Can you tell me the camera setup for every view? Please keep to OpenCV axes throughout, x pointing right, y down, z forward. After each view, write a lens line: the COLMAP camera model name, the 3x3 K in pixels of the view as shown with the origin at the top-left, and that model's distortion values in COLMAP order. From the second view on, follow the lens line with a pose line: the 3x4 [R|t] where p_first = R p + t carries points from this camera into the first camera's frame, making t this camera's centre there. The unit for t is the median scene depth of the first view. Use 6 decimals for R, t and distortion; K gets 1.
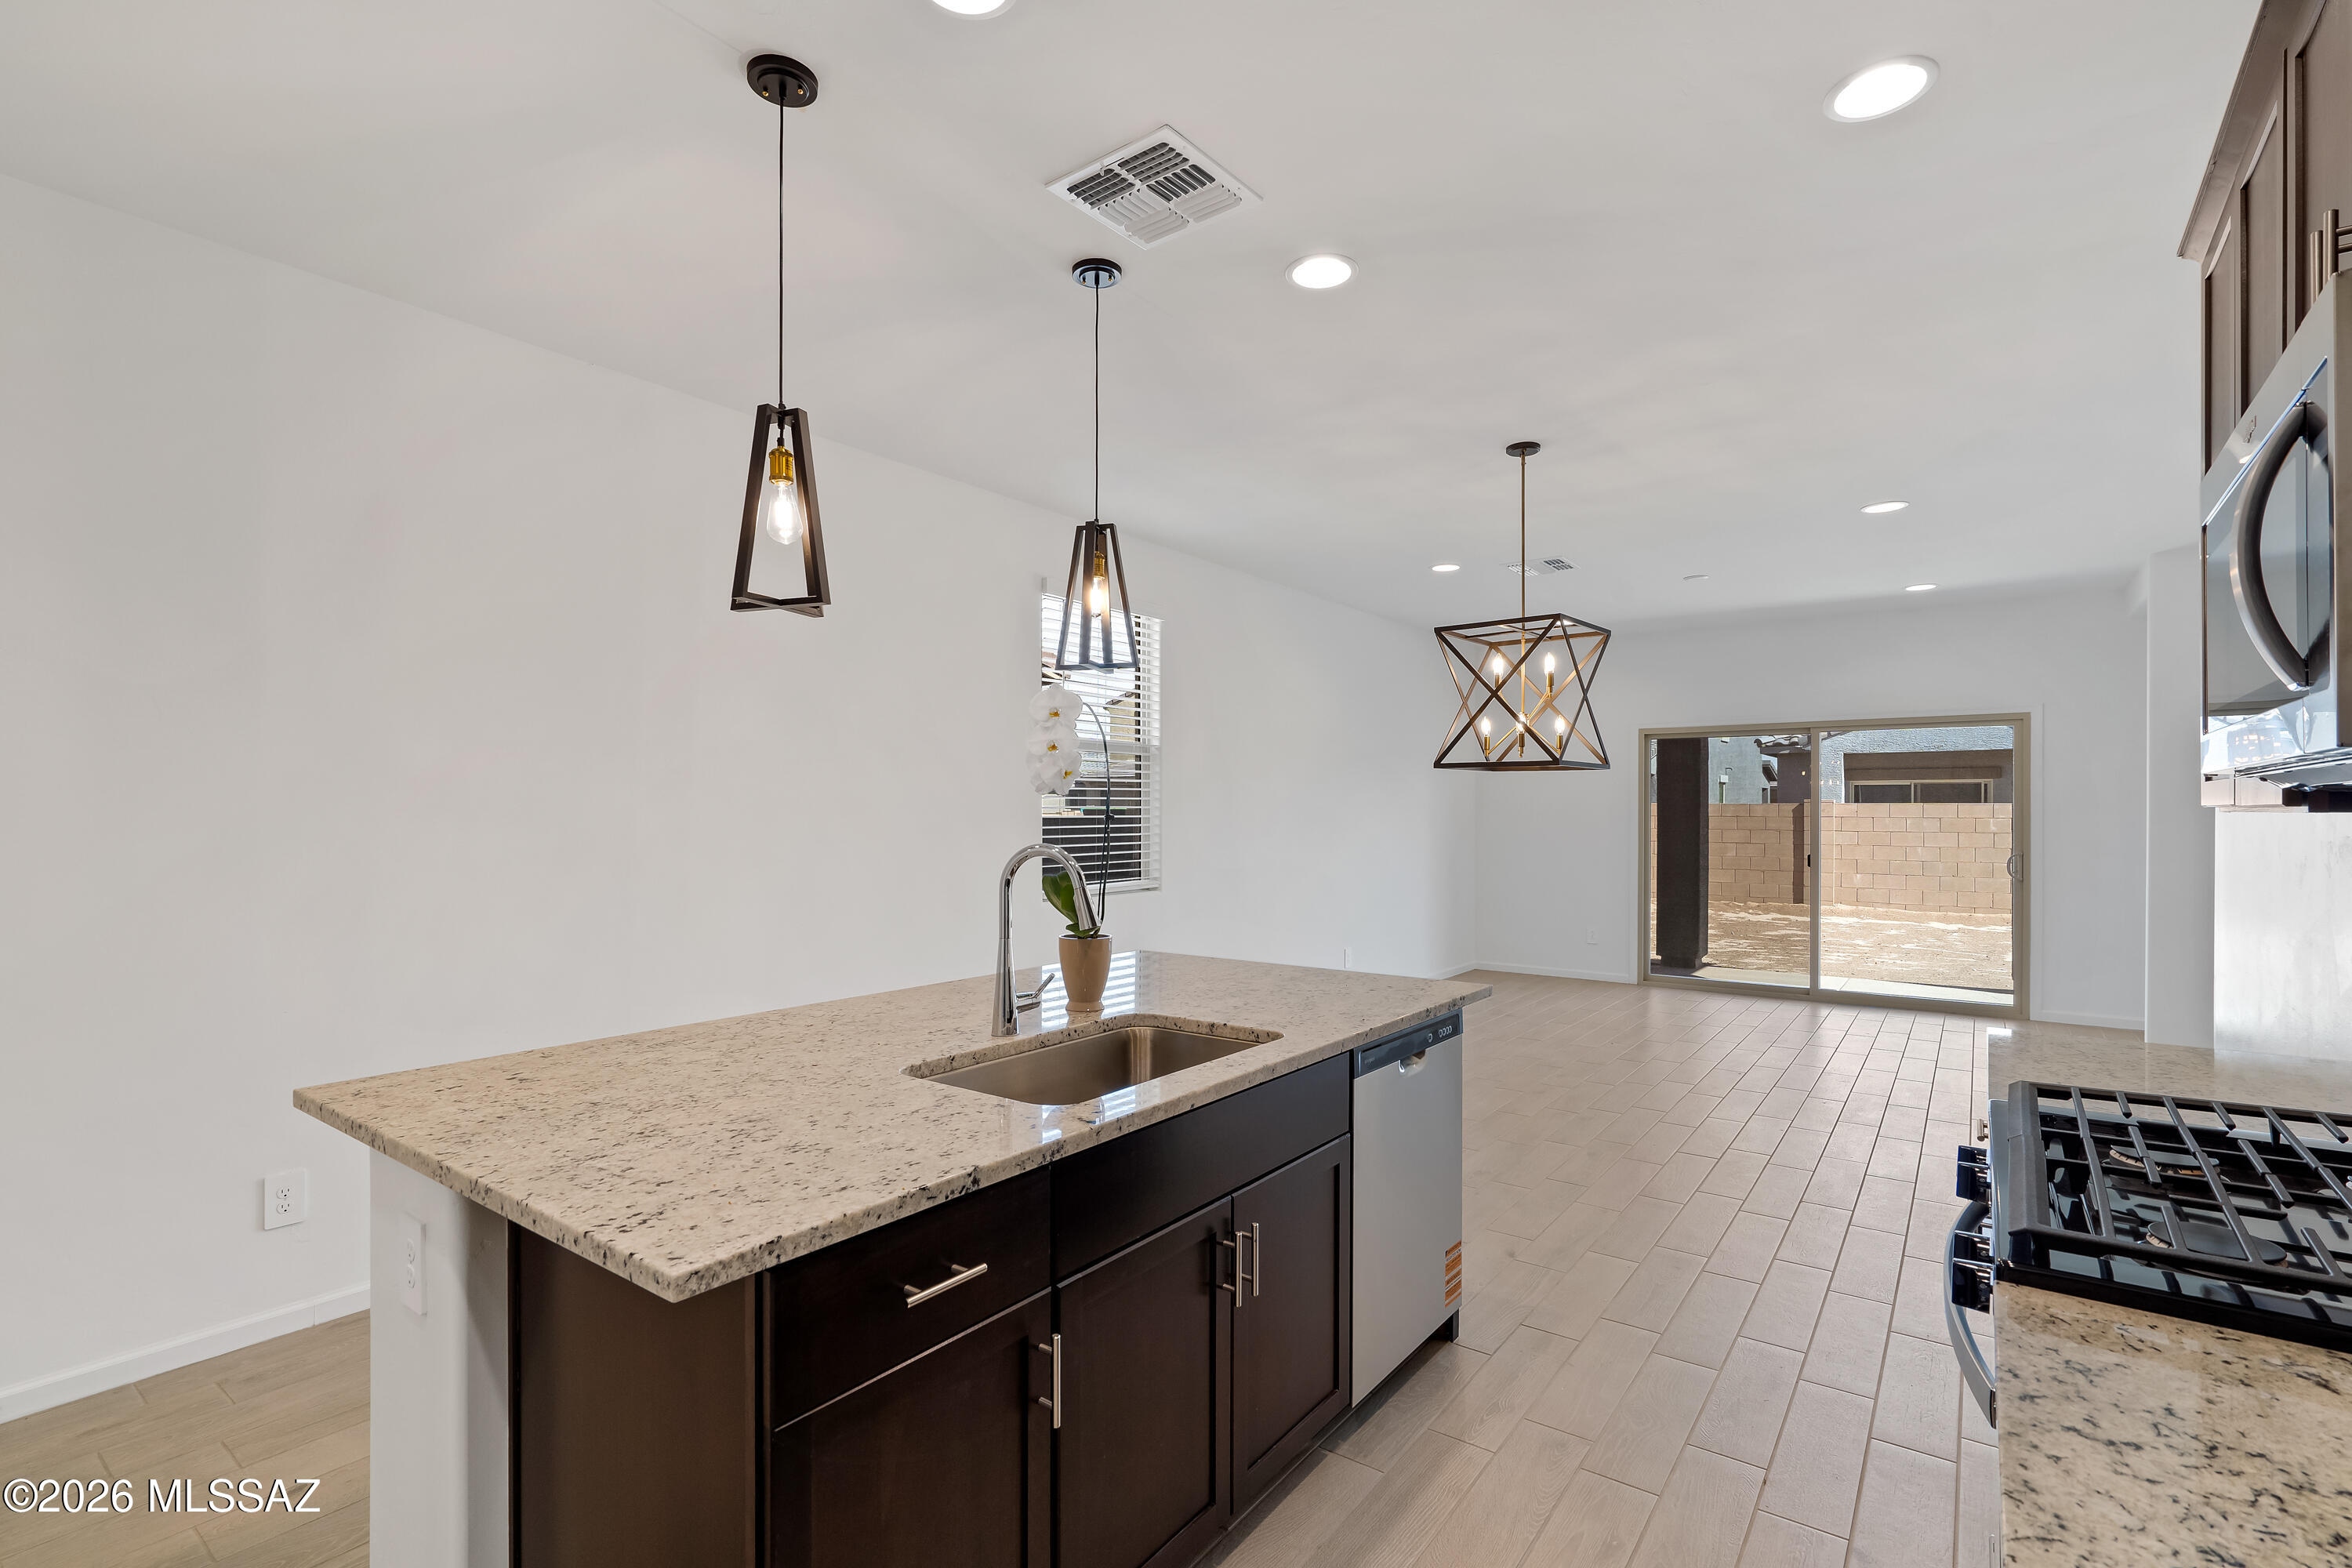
lens RADIAL K [[1089.7, 0, 1167.6], [0, 1089.7, 807.4], [0, 0, 1]] dist [-0.001728, 0.000686]
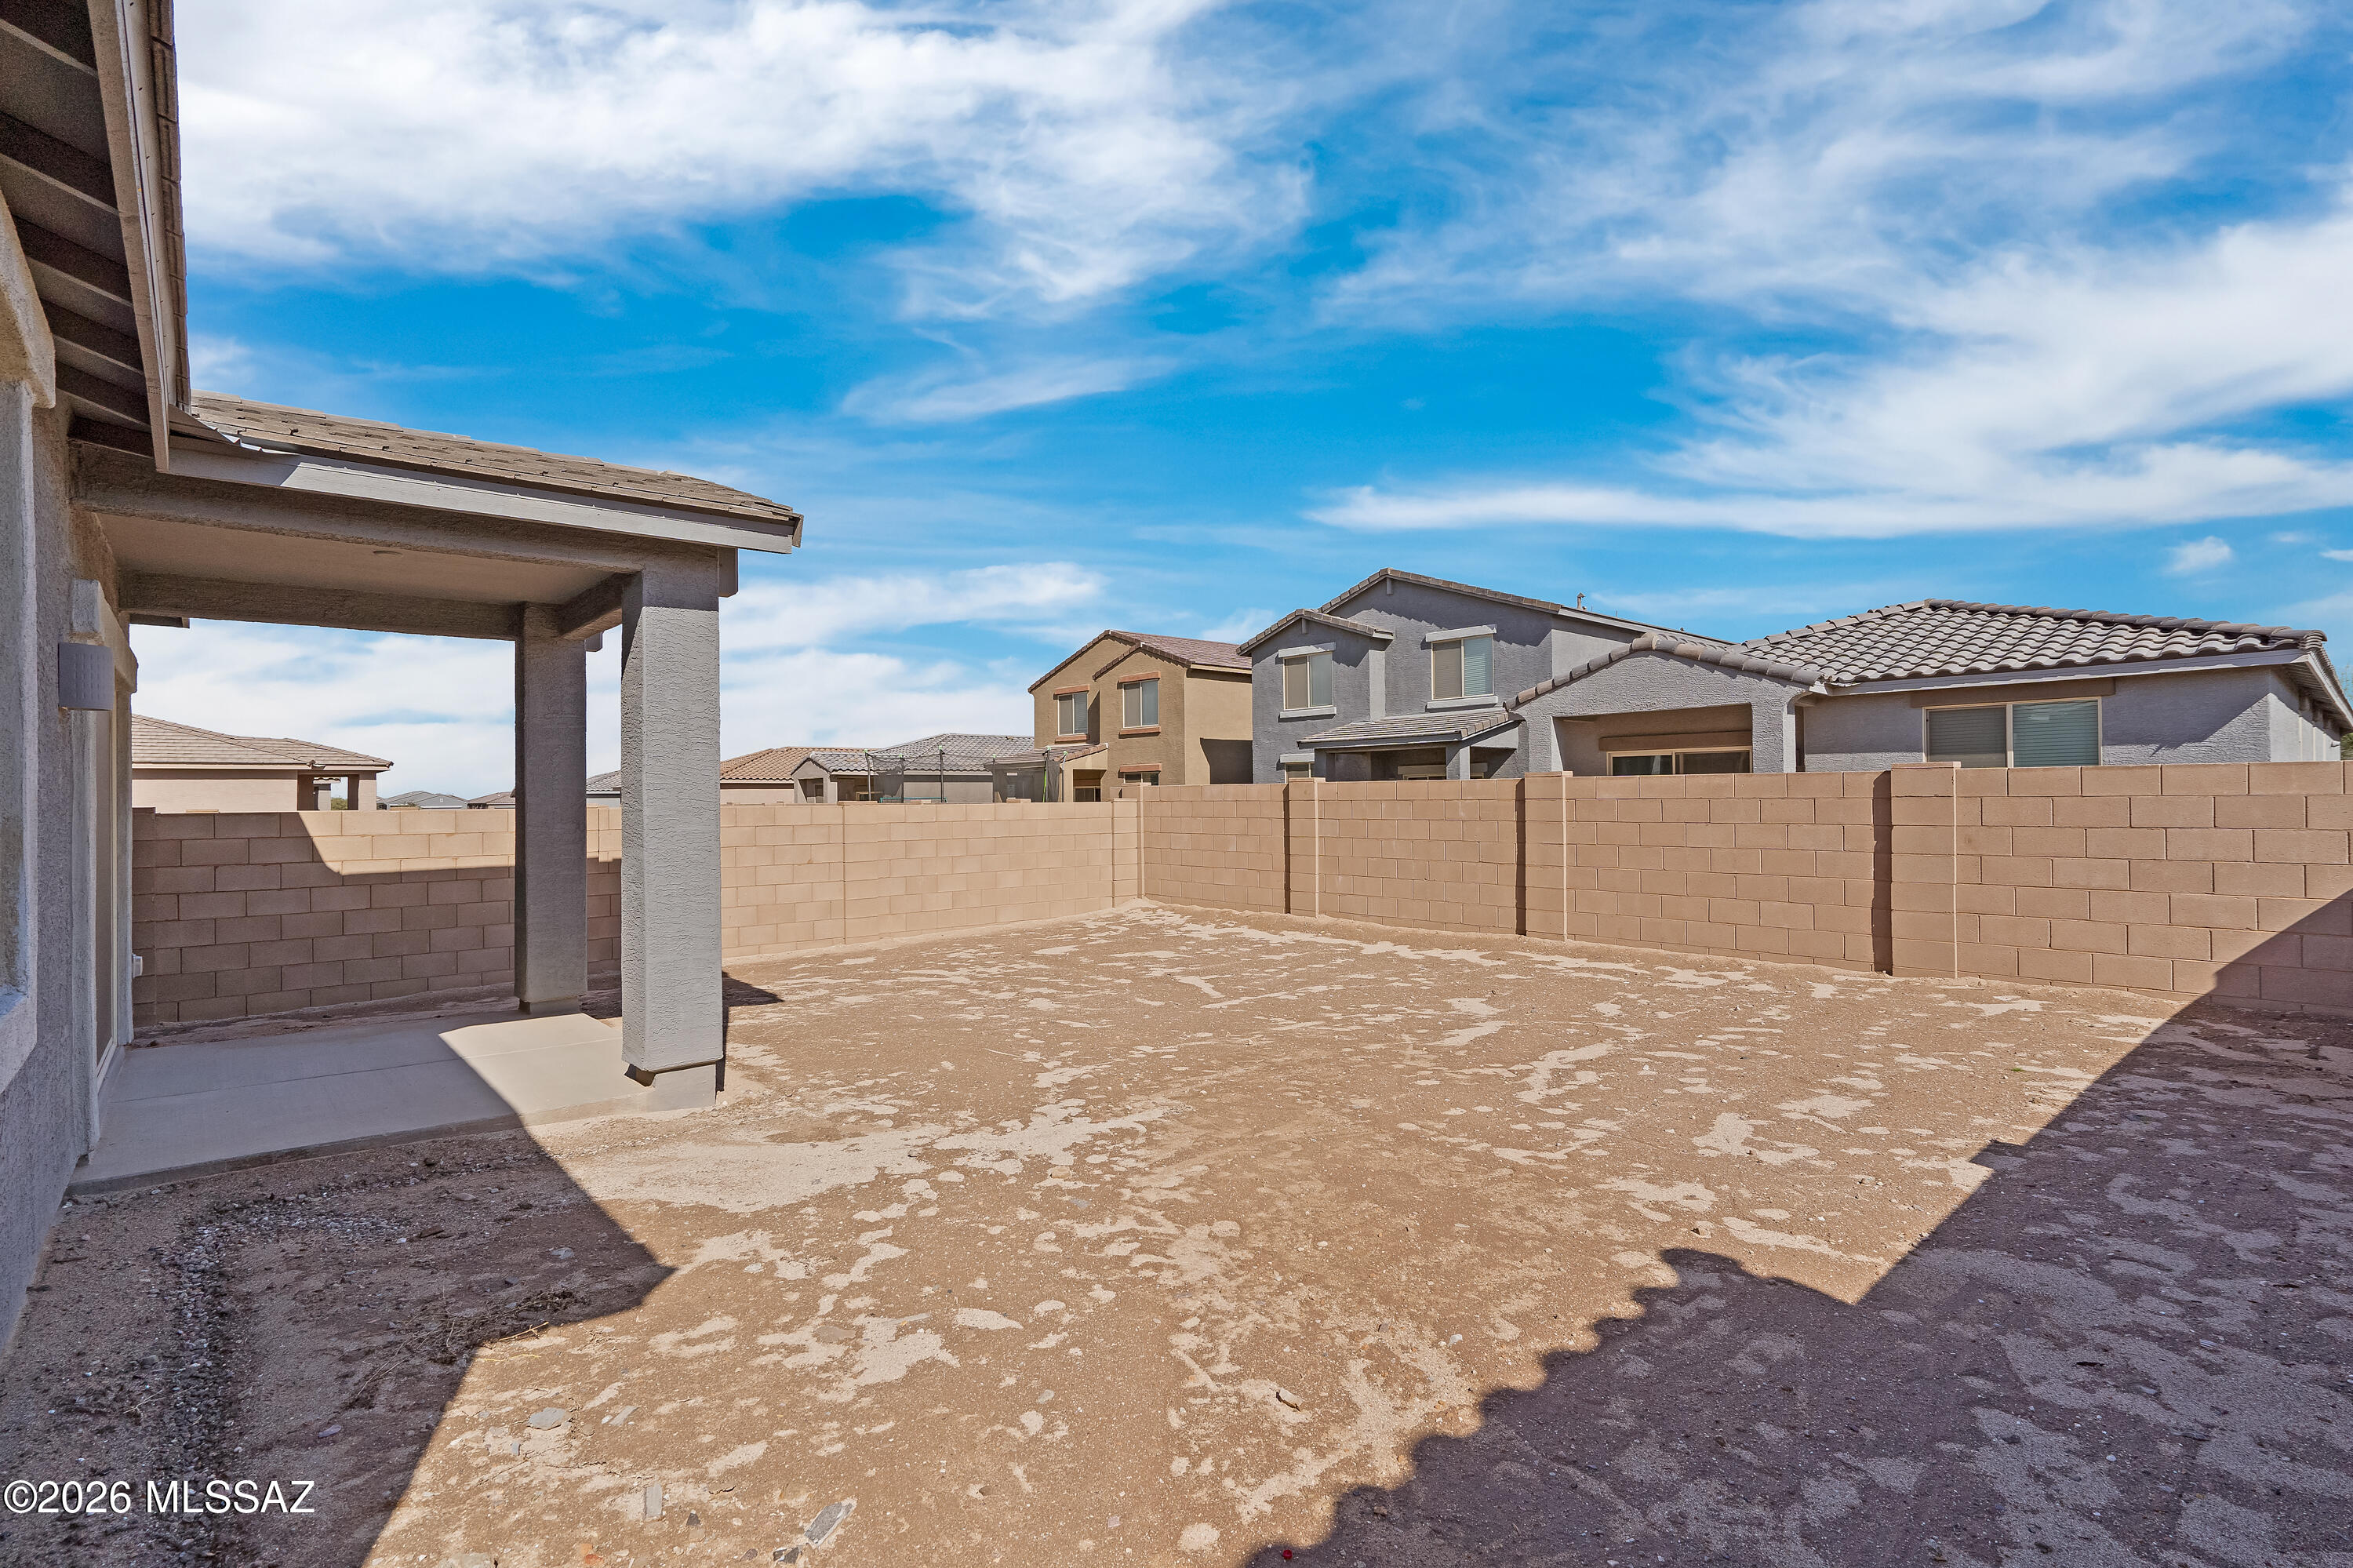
lens RADIAL K [[1082.5, 0, 1174.3], [0, 1082.5, 804.5], [0, 0, 1]] dist [0.000374, 0.000846]
pose [[0.980814, -0.011556, -0.194602, 2.365047], [0.013471, 0.999873, 0.008522, 0.014204], [0.194479, -0.010980, 0.980845, 0.851678]]
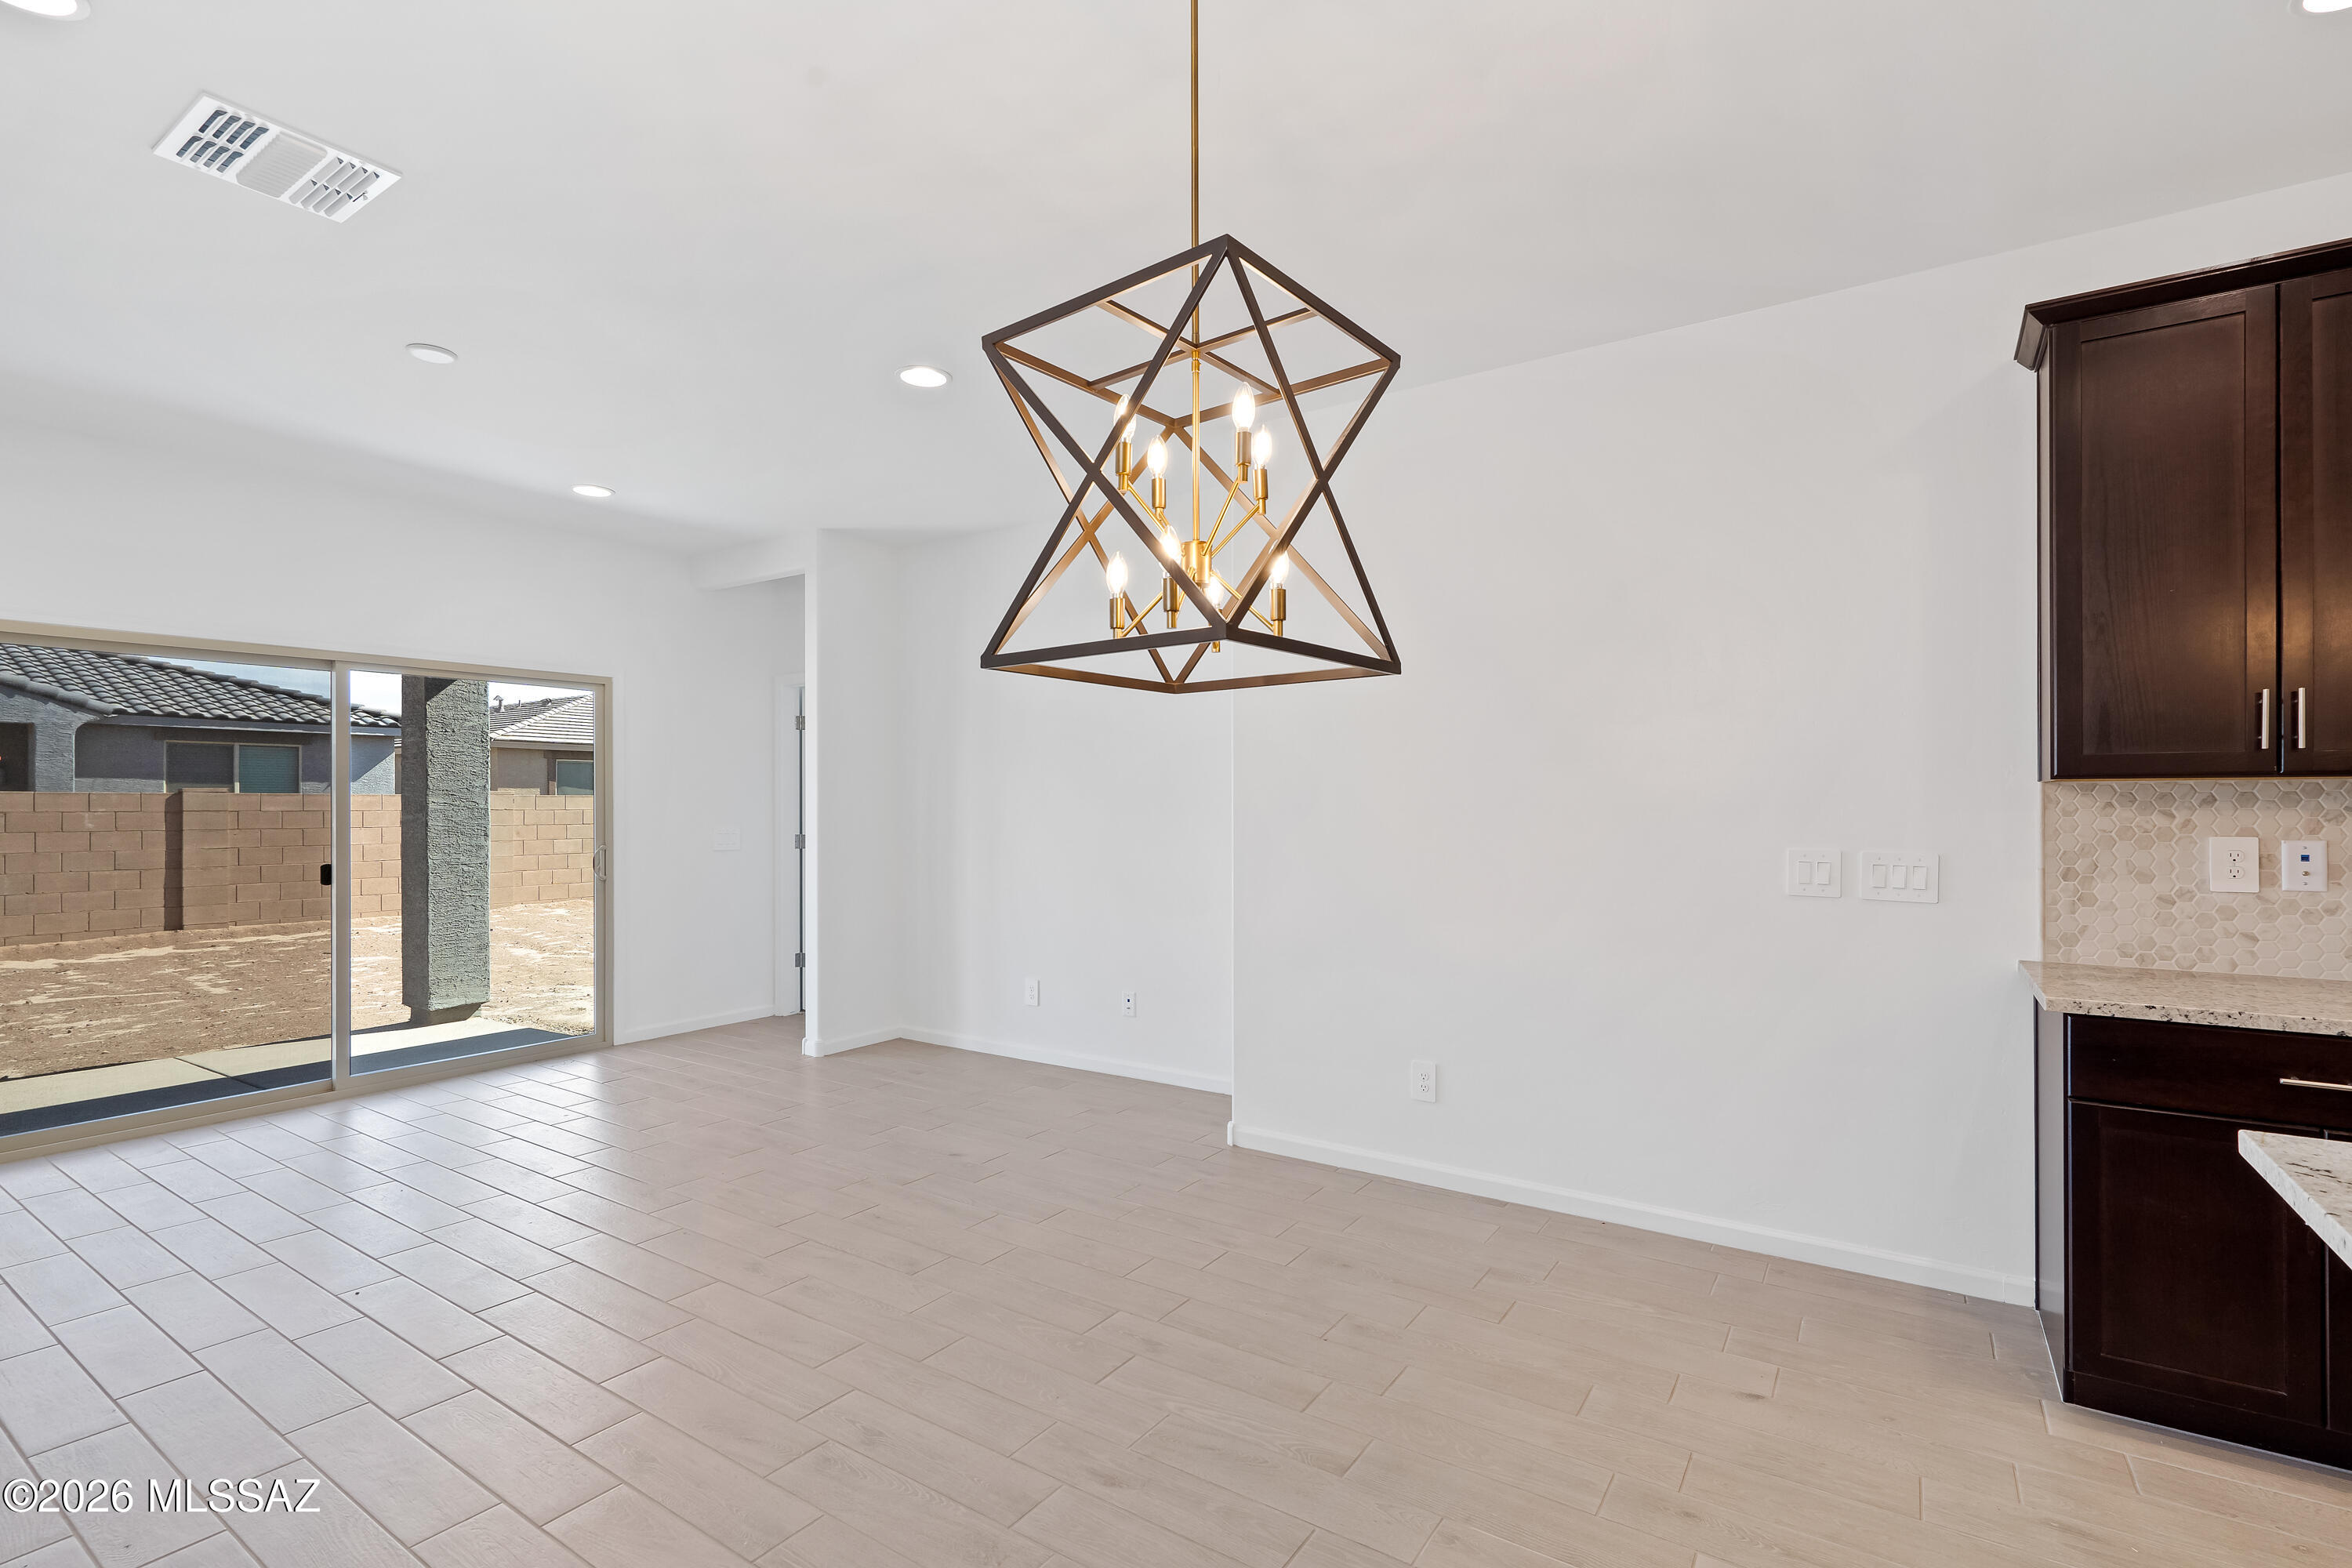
lens RADIAL K [[1082.0, 0, 1173.8], [0, 1082.0, 804.5], [0, 0, 1]] dist [0.000374, 0.000846]
pose [[-0.045814, -0.000954, 0.998950, -0.090324], [0.000518, 0.999999, 0.000979, 0.014781], [-0.998950, 0.000562, -0.045814, 0.940390]]
